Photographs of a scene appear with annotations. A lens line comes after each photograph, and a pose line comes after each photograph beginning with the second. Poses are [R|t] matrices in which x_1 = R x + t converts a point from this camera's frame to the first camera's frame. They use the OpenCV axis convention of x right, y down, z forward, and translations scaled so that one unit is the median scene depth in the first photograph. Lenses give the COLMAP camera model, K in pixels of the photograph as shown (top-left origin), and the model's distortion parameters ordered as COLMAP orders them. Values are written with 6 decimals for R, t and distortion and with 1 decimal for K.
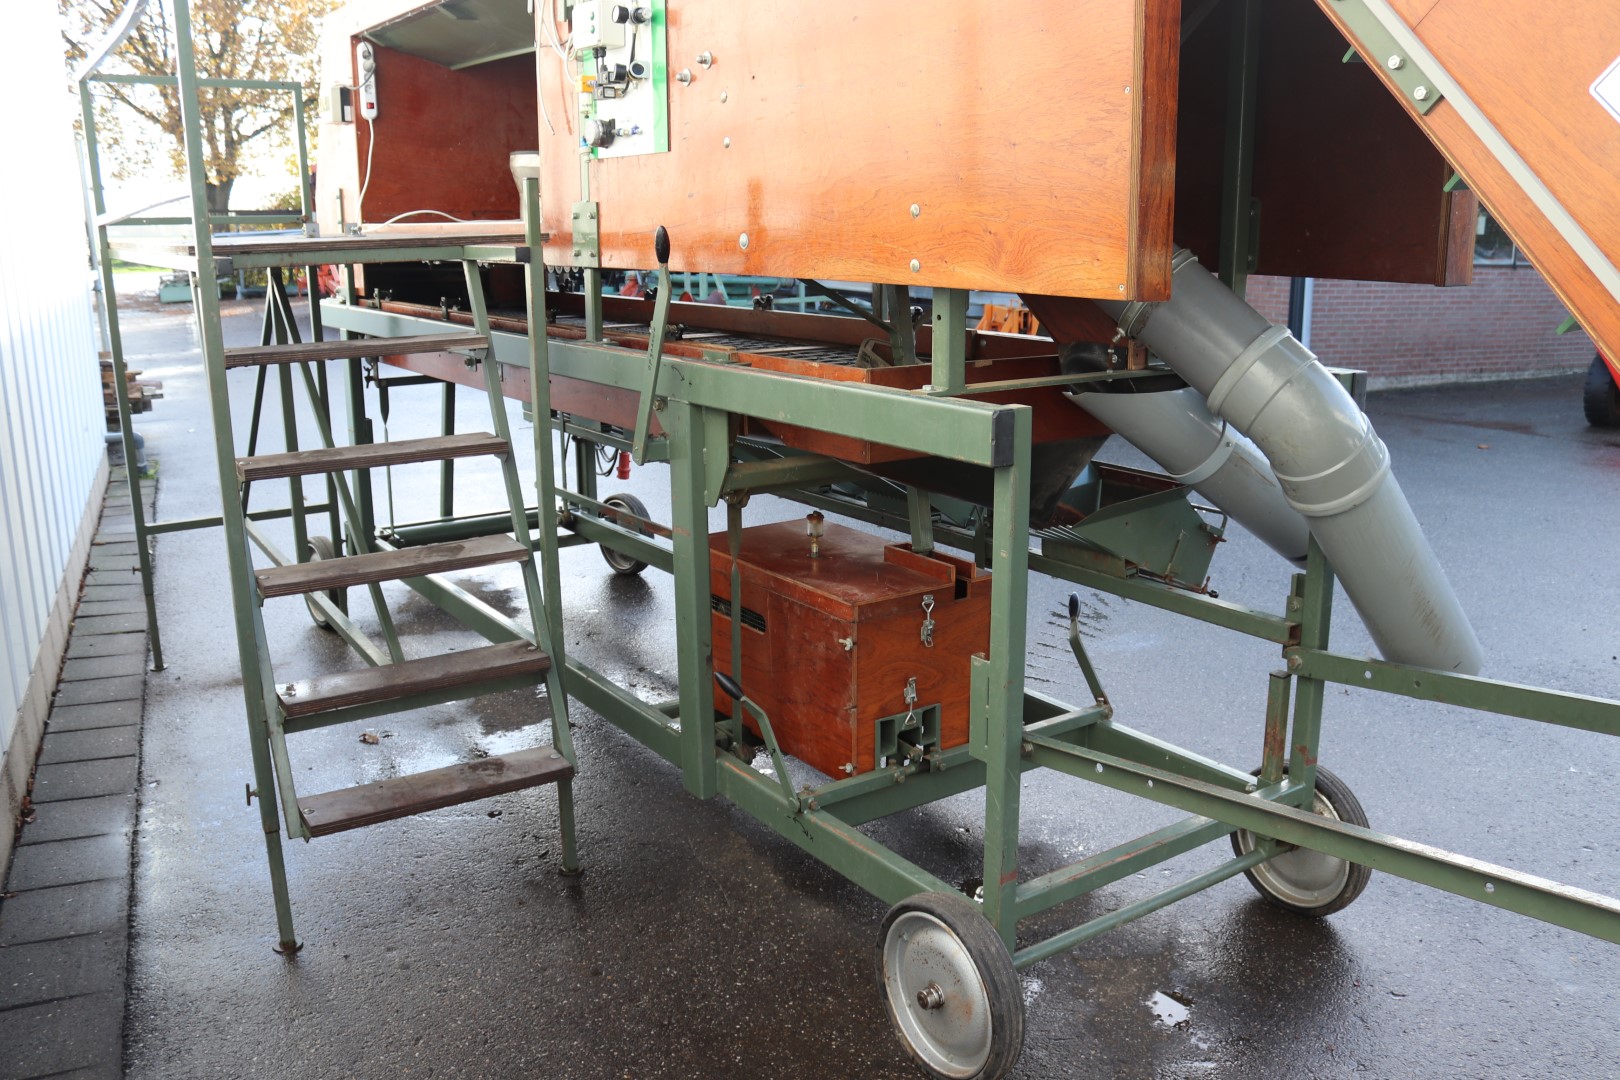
lens RADIAL K [[1356.0, 0, 810.0], [0, 1356.0, 540.0], [0, 0, 1]] dist [-0.170782, 0.144789]
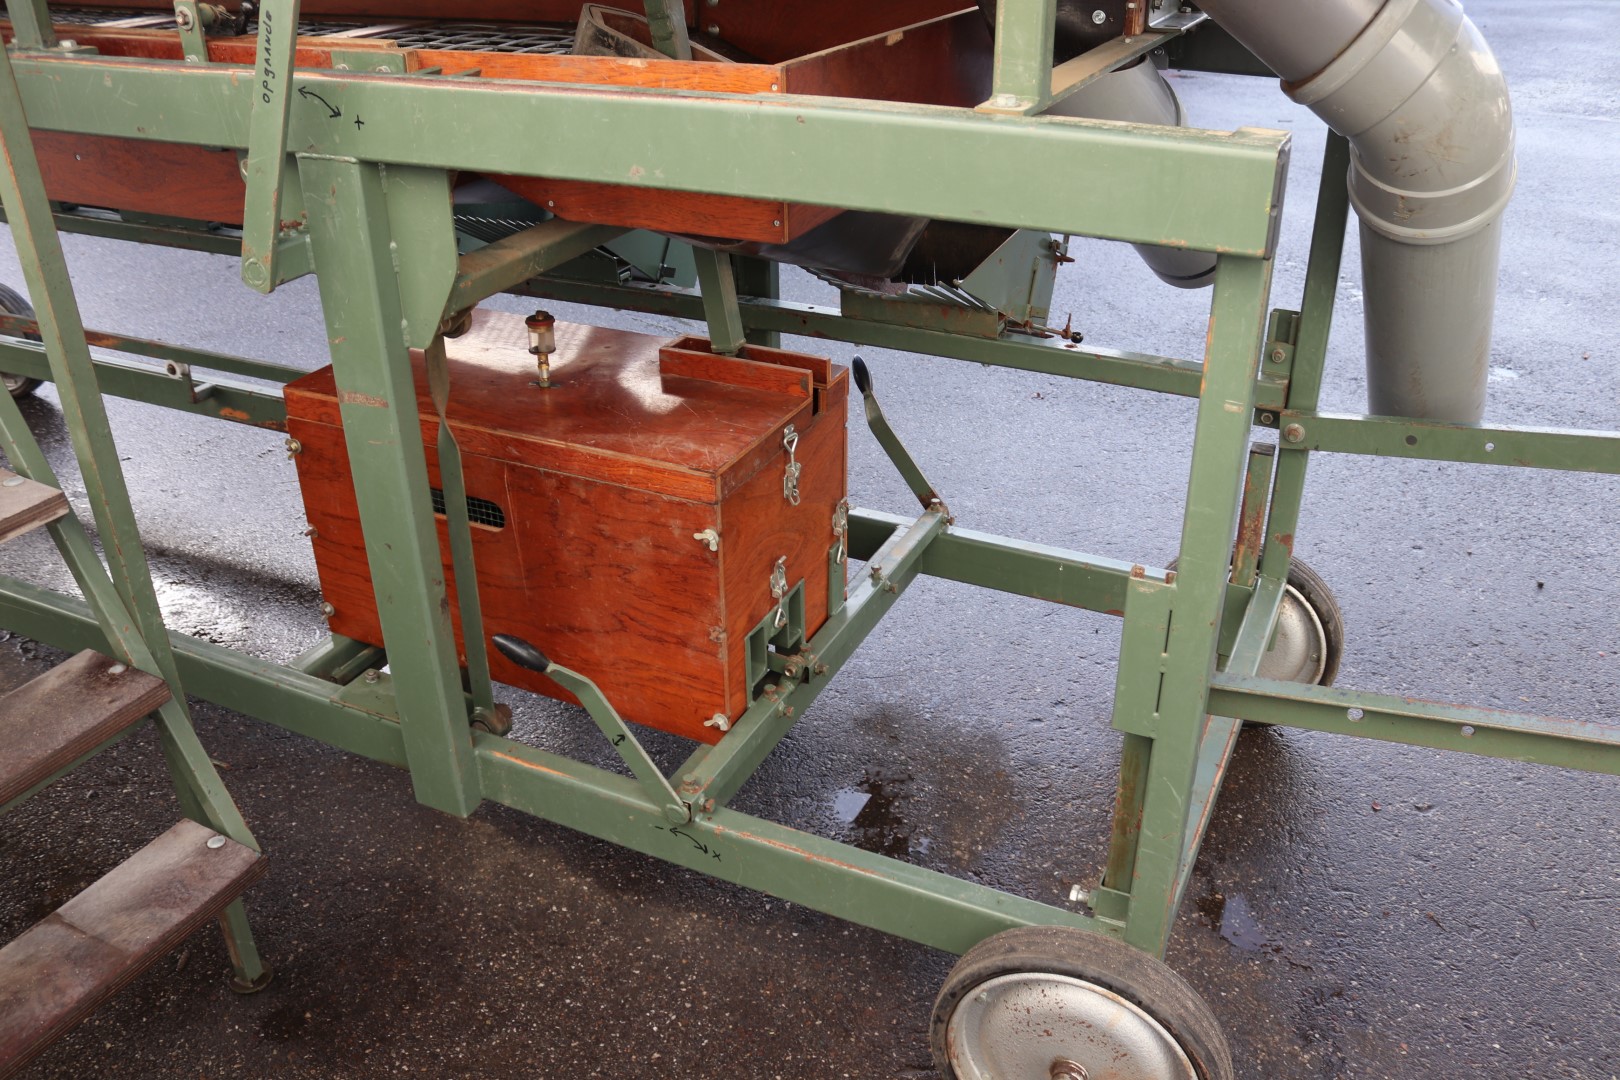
lens RADIAL K [[1356.0, 0, 810.0], [0, 1356.0, 540.0], [0, 0, 1]] dist [-0.170782, 0.144789]
pose [[0.864496, -0.234578, 0.444544, -0.188886], [0.115260, 0.953369, 0.278933, -0.080013], [-0.489245, -0.189898, 0.851221, 0.443461]]
